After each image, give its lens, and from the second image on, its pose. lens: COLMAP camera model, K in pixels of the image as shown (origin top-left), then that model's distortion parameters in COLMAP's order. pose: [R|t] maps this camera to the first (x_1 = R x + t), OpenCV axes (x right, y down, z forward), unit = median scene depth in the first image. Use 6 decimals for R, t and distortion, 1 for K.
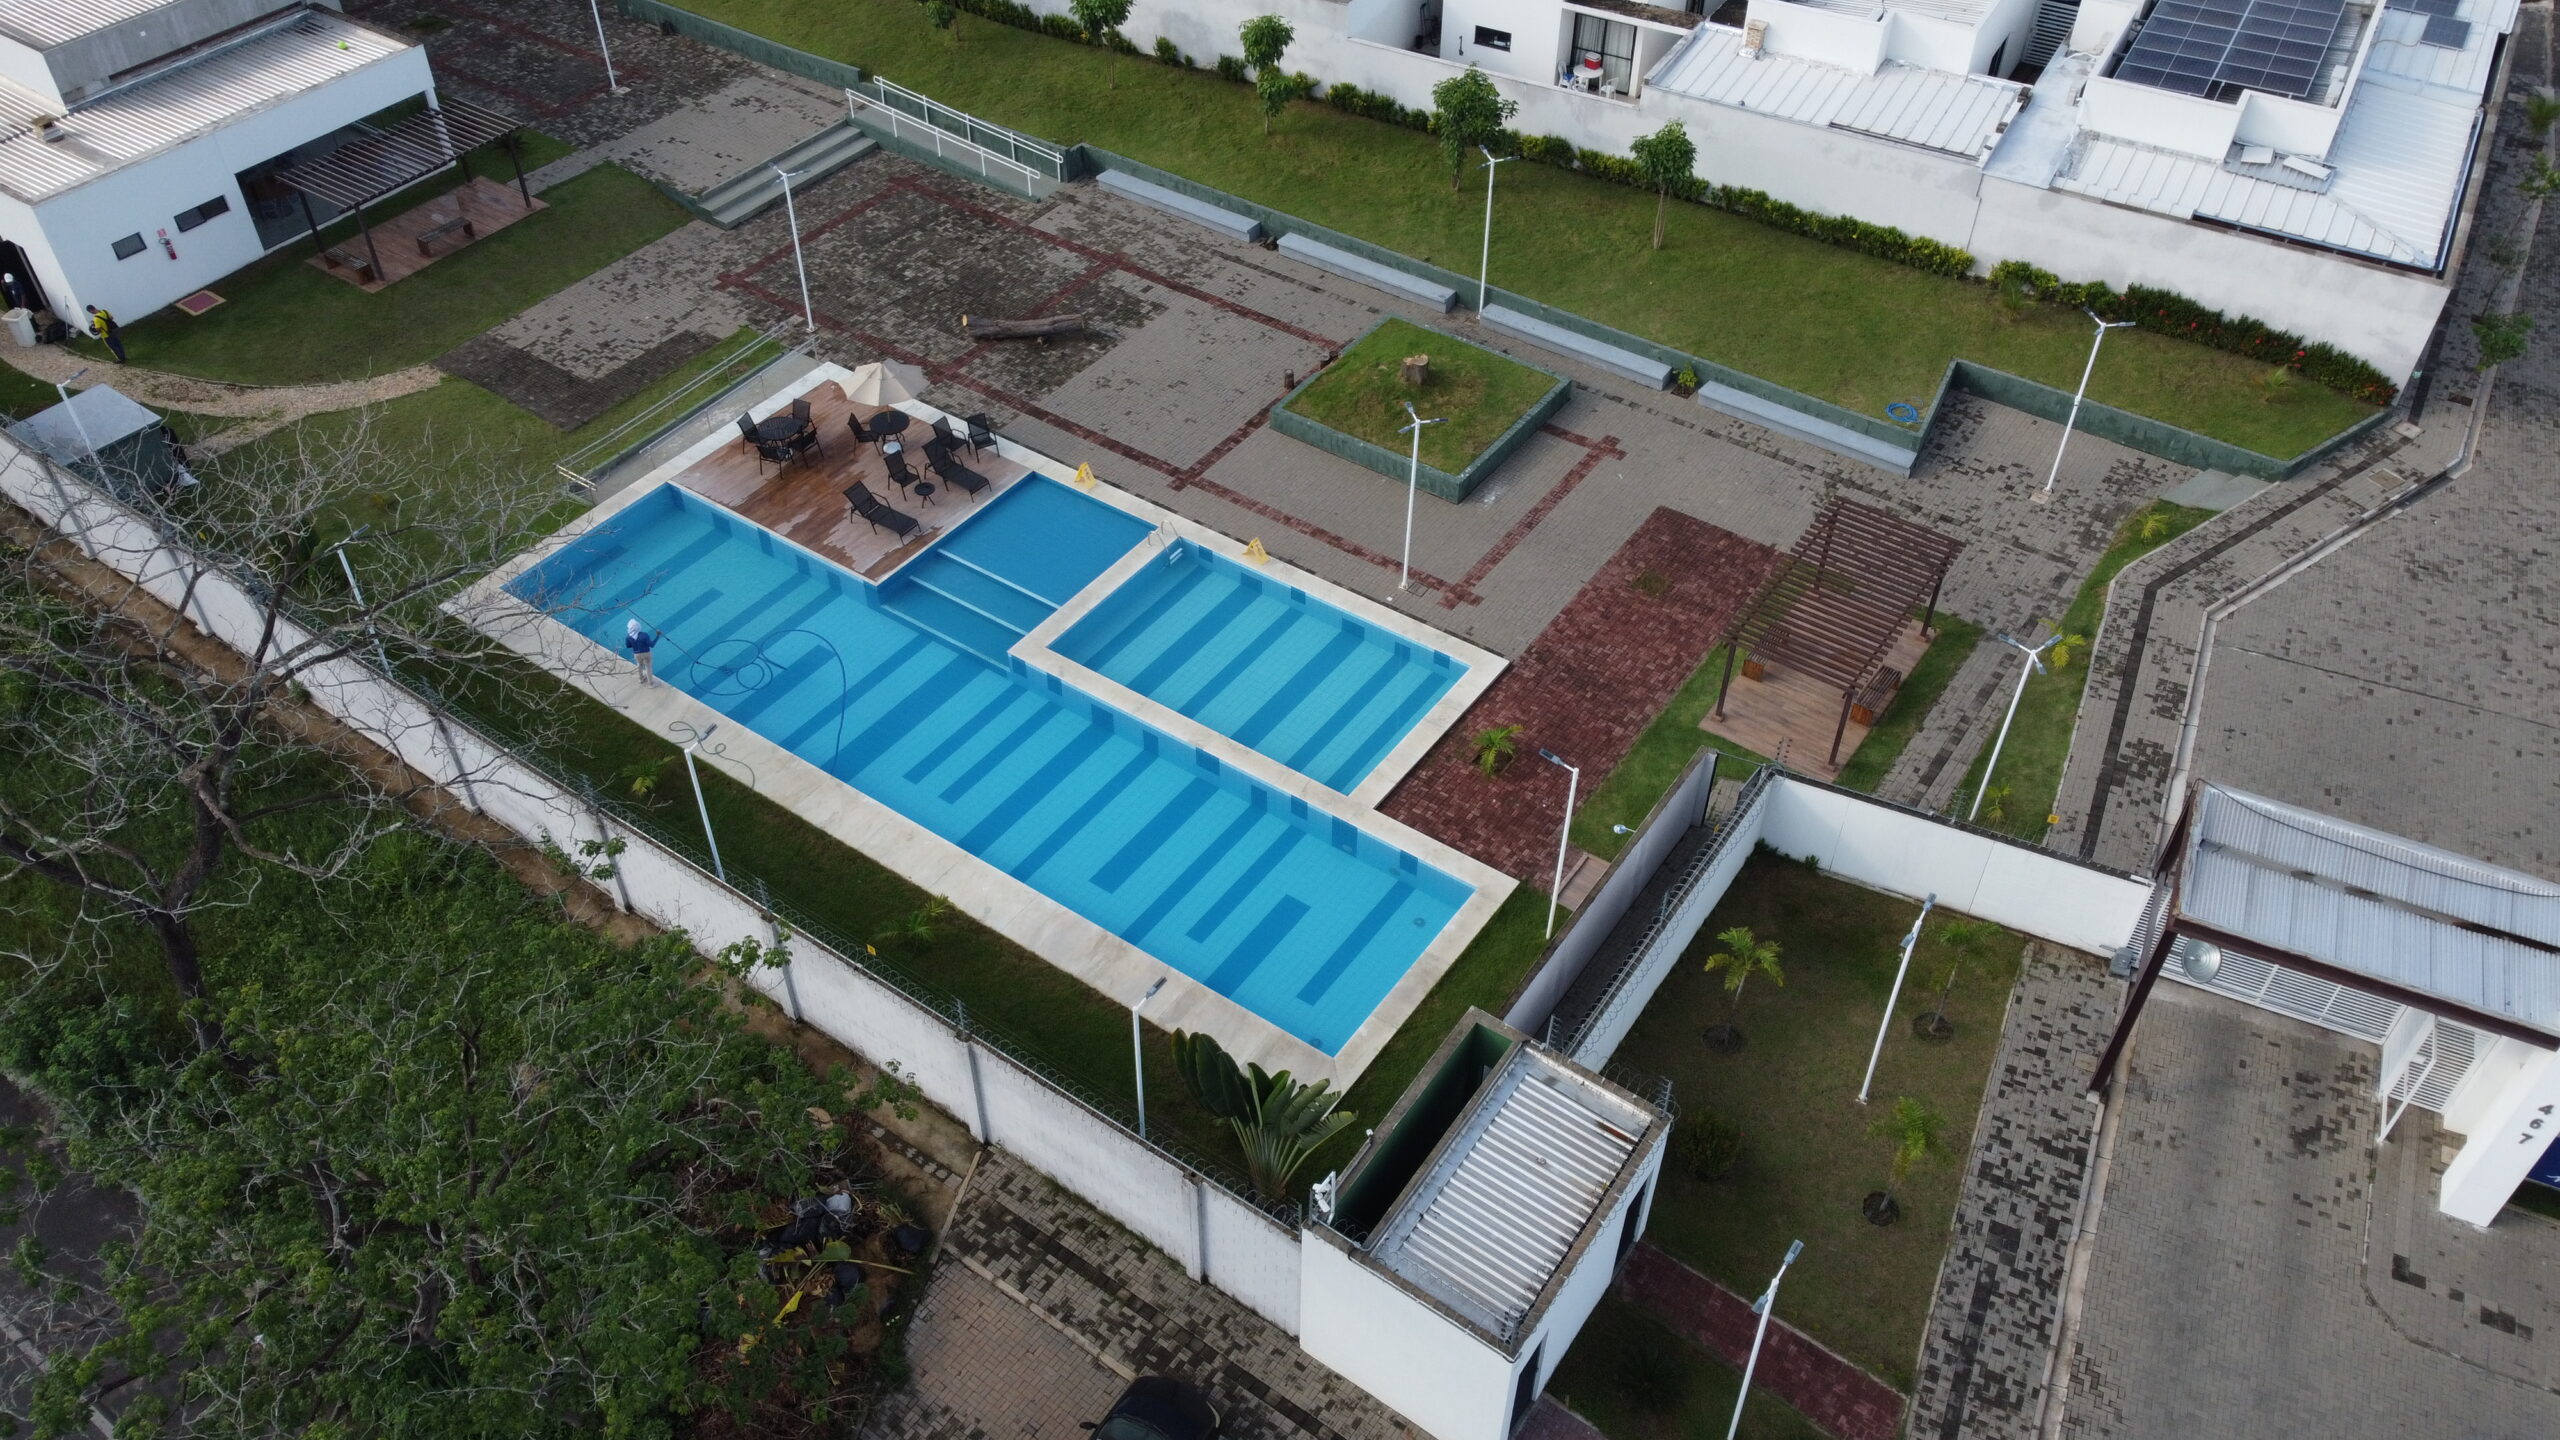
lens RADIAL K [[1946.3, 0, 1269.7], [0, 1946.3, 724.4], [0, 0, 1]] dist [-0.003507, -0.003673]
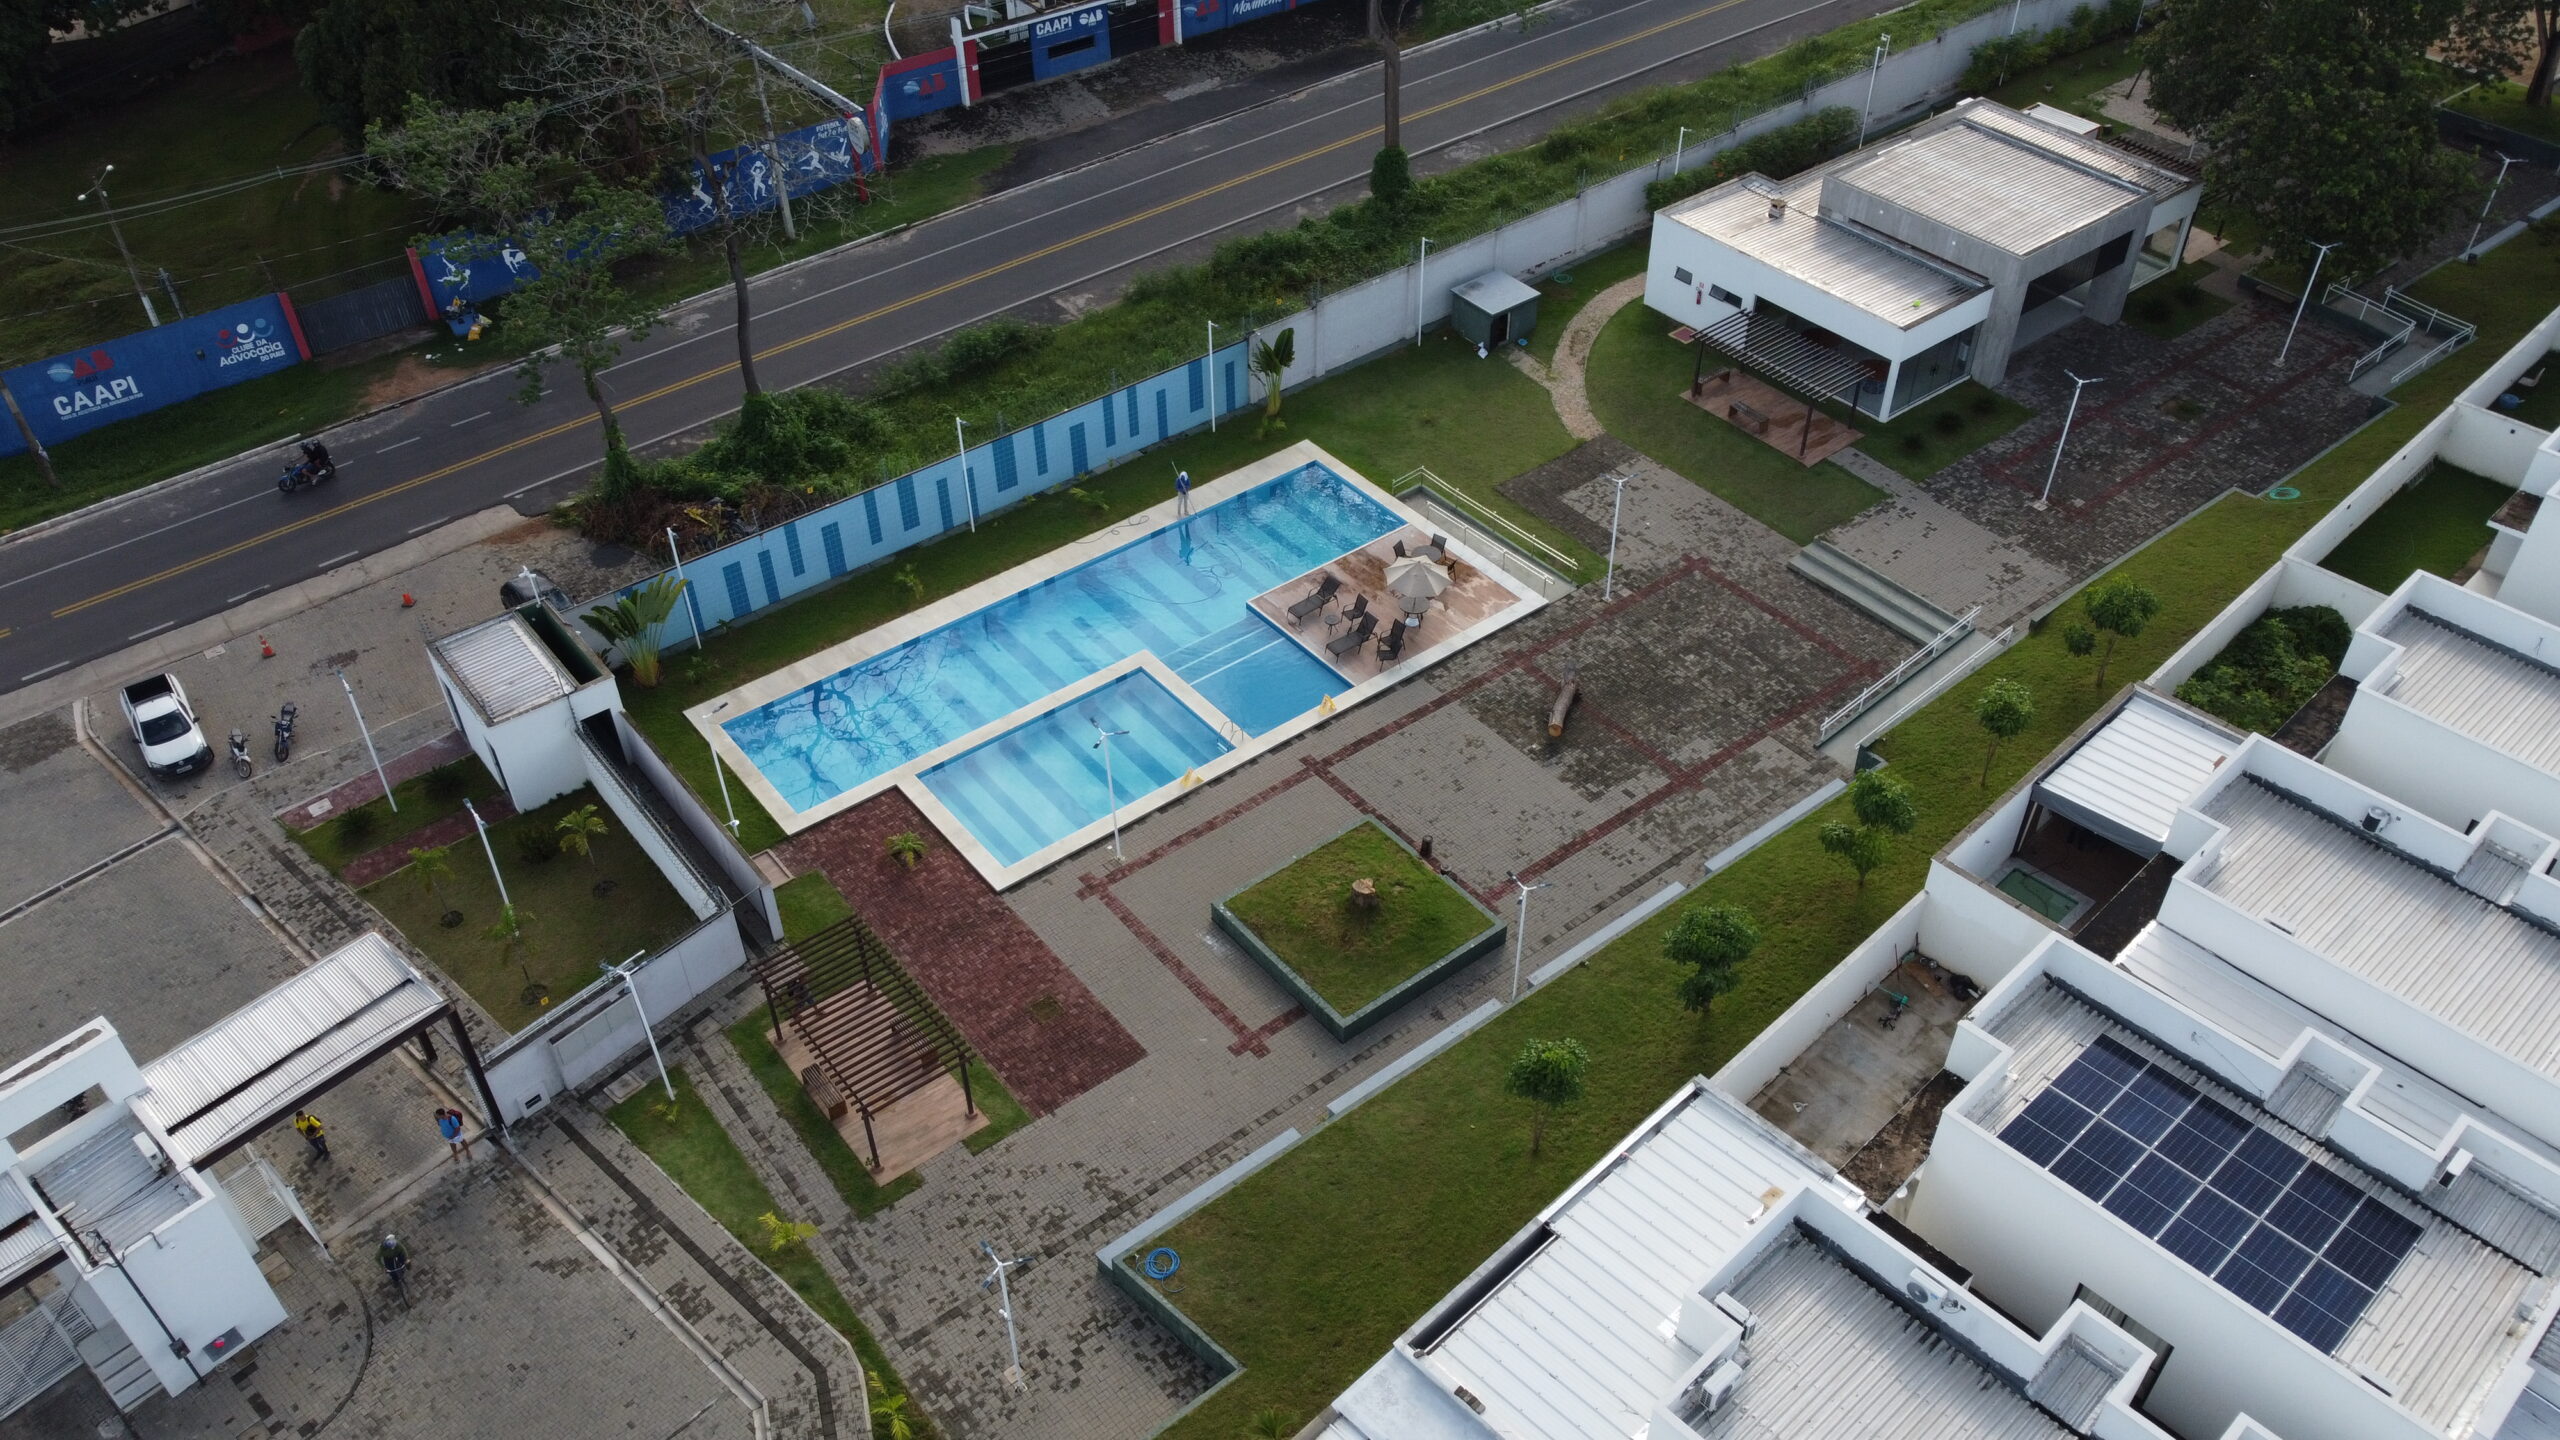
lens RADIAL K [[1946.3, 0, 1269.7], [0, 1946.3, 724.4], [0, 0, 1]] dist [-0.003507, -0.003673]
pose [[-0.288441, 0.625737, -0.724745, 0.775183], [-0.646441, 0.431108, 0.629492, -0.830514], [0.706340, 0.650076, 0.280153, 0.605115]]
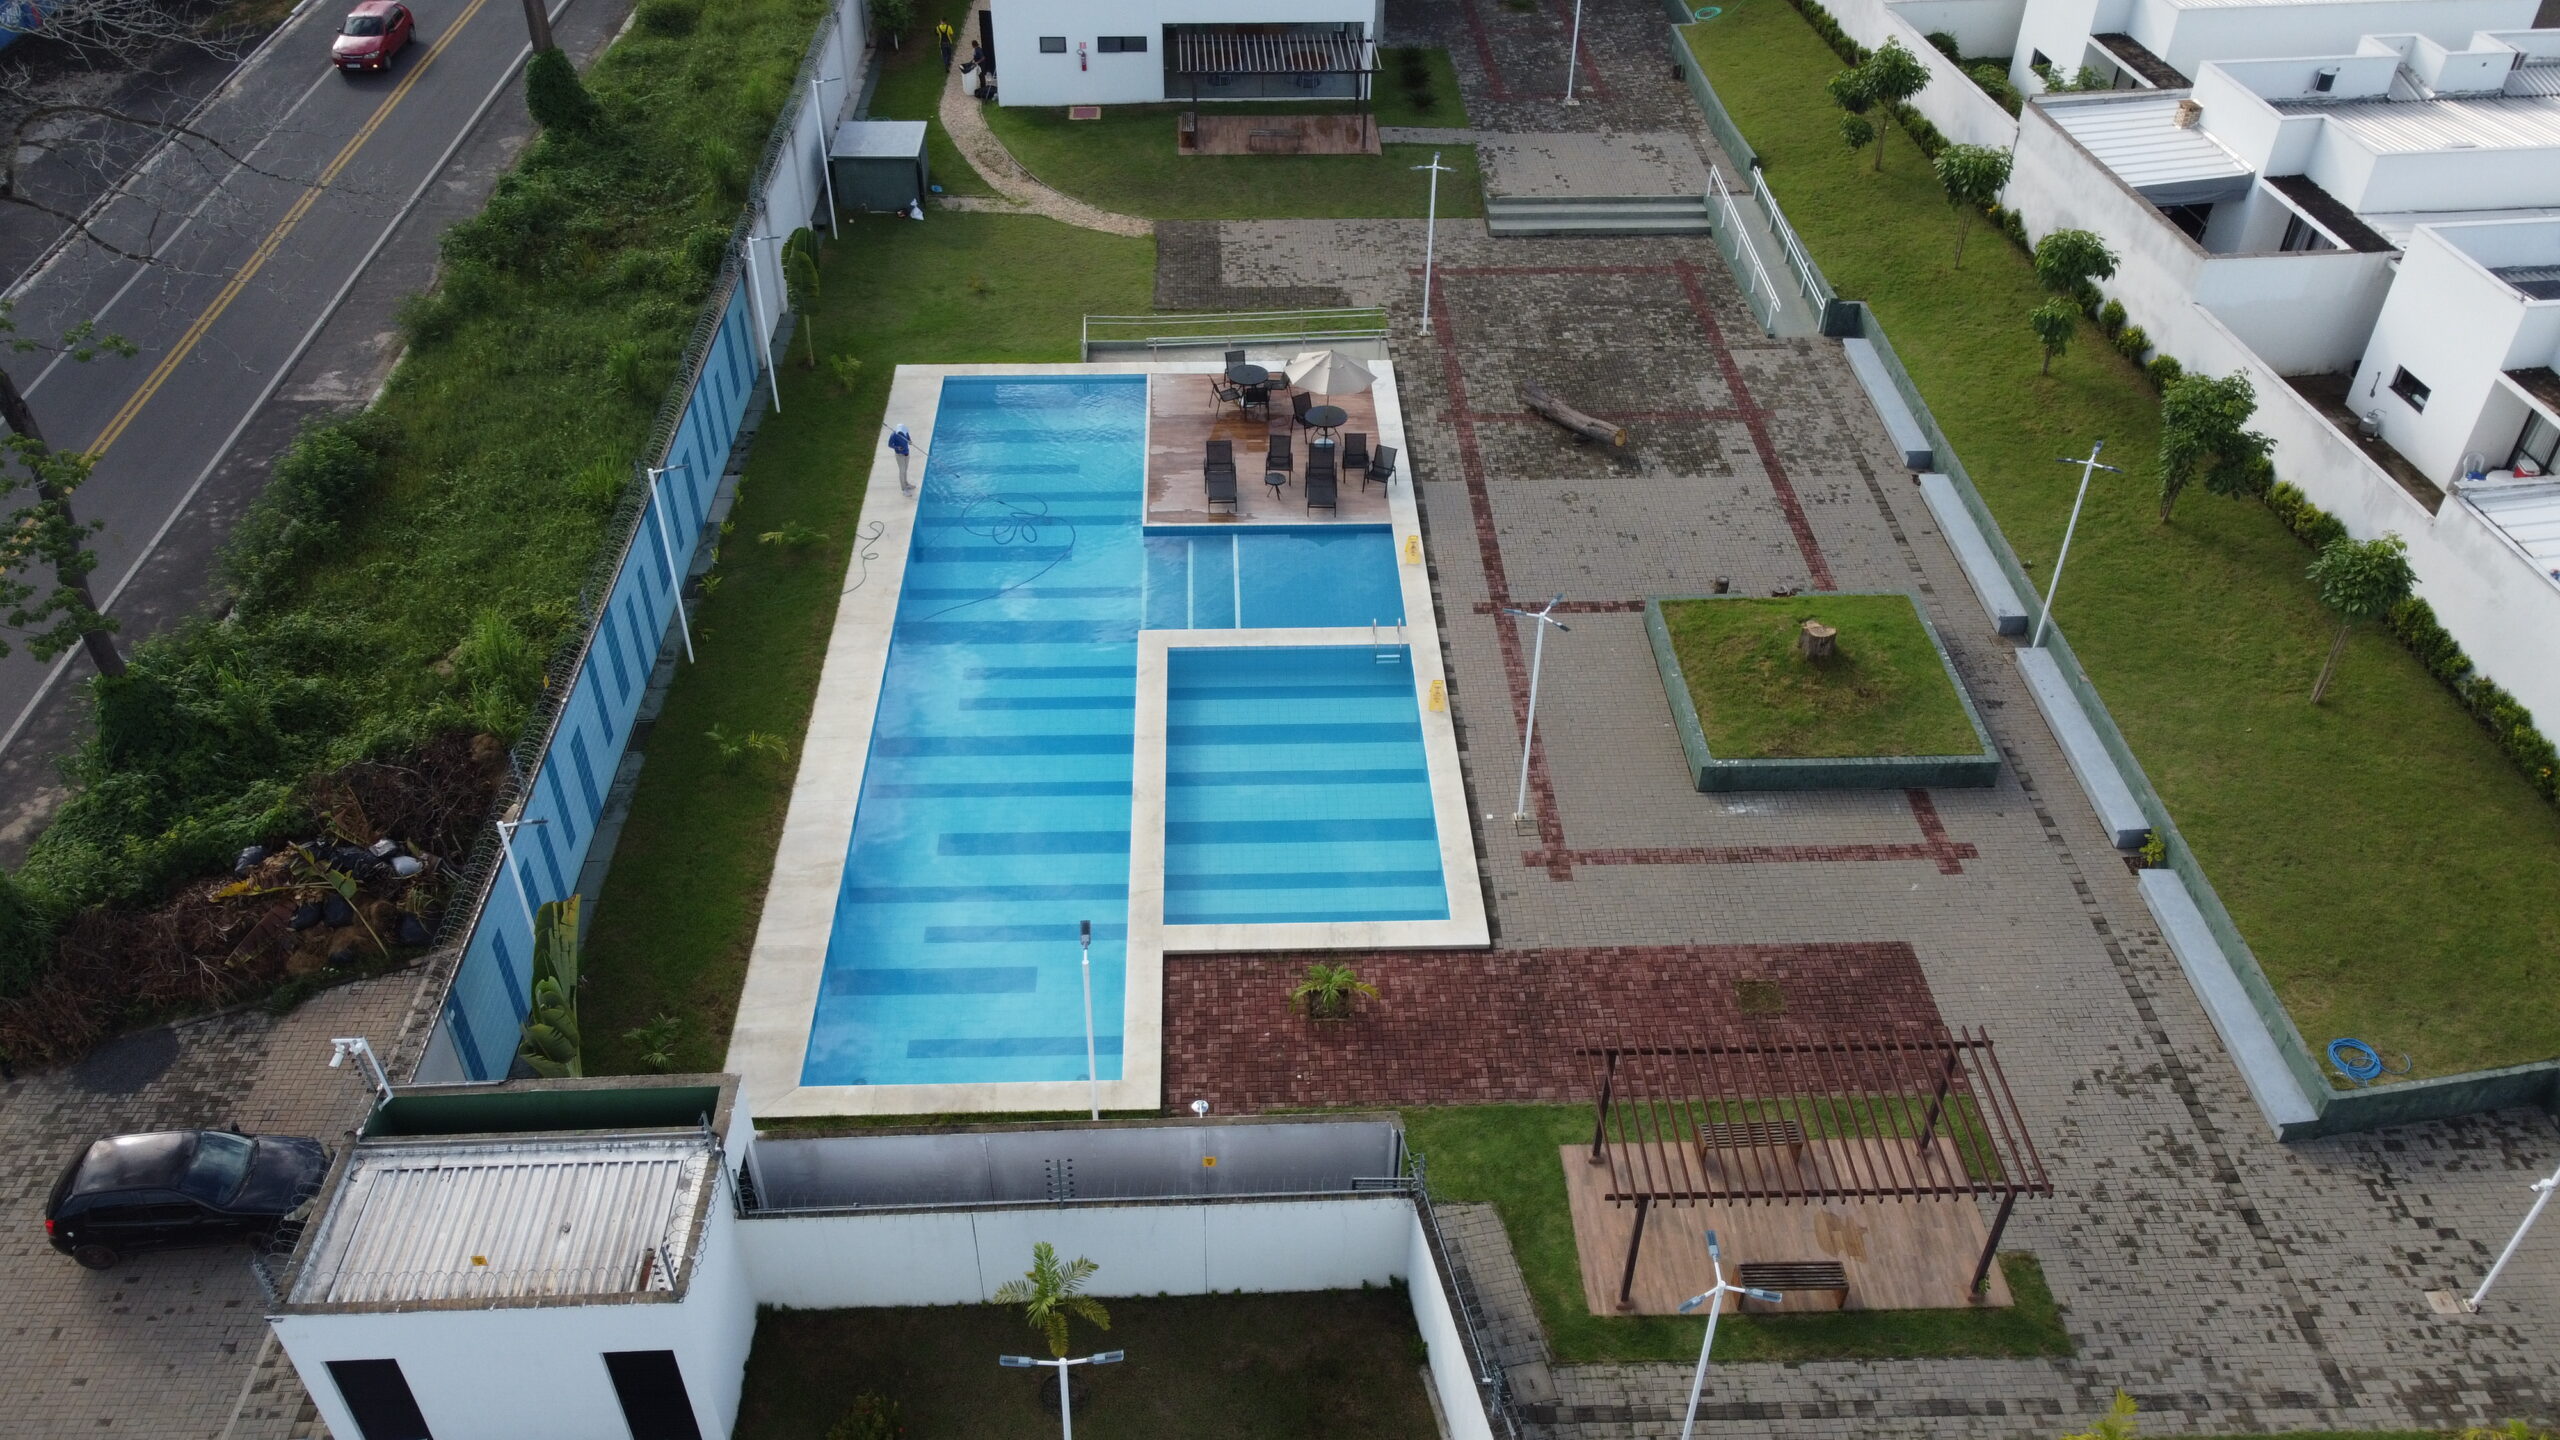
lens RADIAL K [[1946.3, 0, 1269.7], [0, 1946.3, 724.4], [0, 0, 1]] dist [-0.003507, -0.003673]
pose [[0.603328, 0.498514, -0.622478, 0.433979], [-0.549669, 0.825468, 0.128321, -0.132739], [0.577805, 0.264737, 0.772046, 0.284366]]
